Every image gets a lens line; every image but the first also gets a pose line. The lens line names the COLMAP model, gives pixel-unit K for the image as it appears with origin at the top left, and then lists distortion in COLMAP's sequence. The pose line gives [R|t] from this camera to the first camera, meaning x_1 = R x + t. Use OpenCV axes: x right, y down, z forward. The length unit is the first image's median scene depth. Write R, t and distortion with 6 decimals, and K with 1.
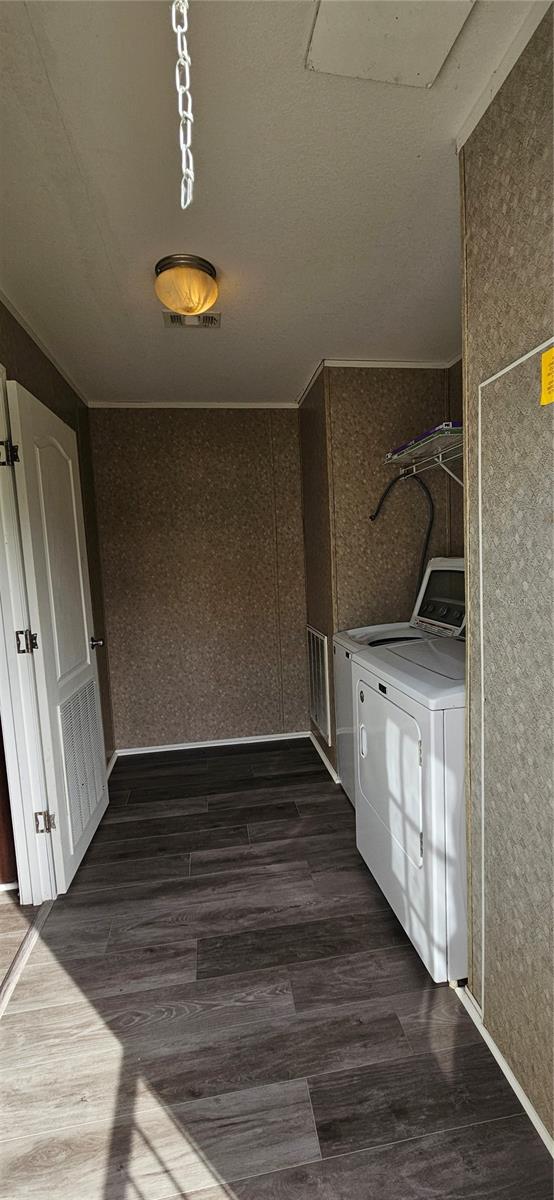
lens RADIAL K [[495.3, 0, 288.4], [0, 495.3, 601.9], [0, 0, 1]] dist [-0.001486, 0.001868]
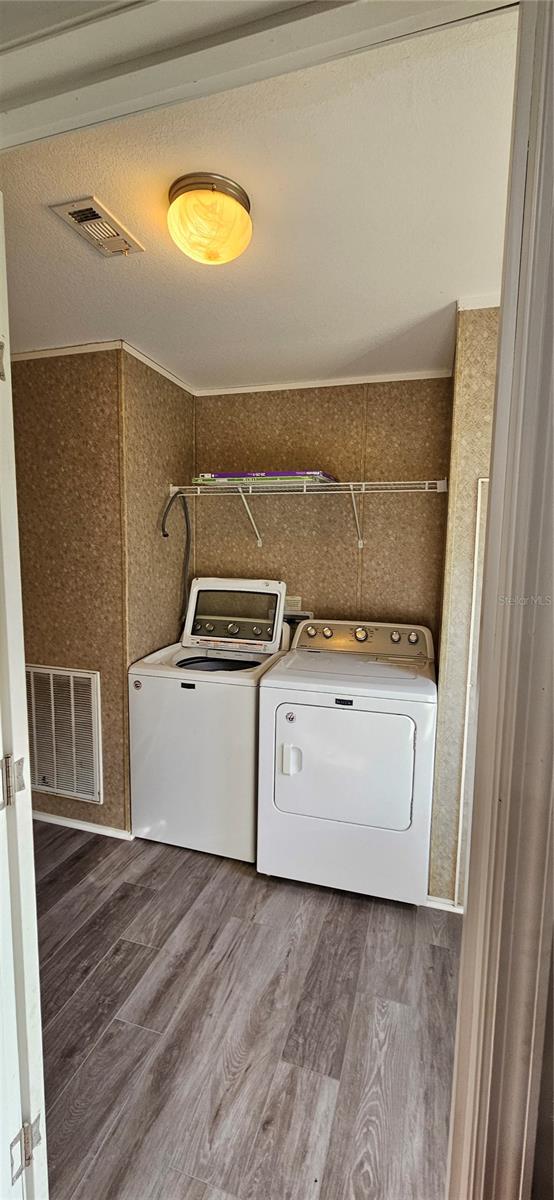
lens RADIAL K [[495.3, 0, 279.4], [0, 495.3, 603.2], [0, 0, 1]] dist [-0.001486, 0.001868]
pose [[0.441479, -0.044680, 0.896159, -0.852299], [0.047020, 0.998539, 0.026621, -0.084996], [-0.896039, 0.030385, 0.442935, 0.601030]]
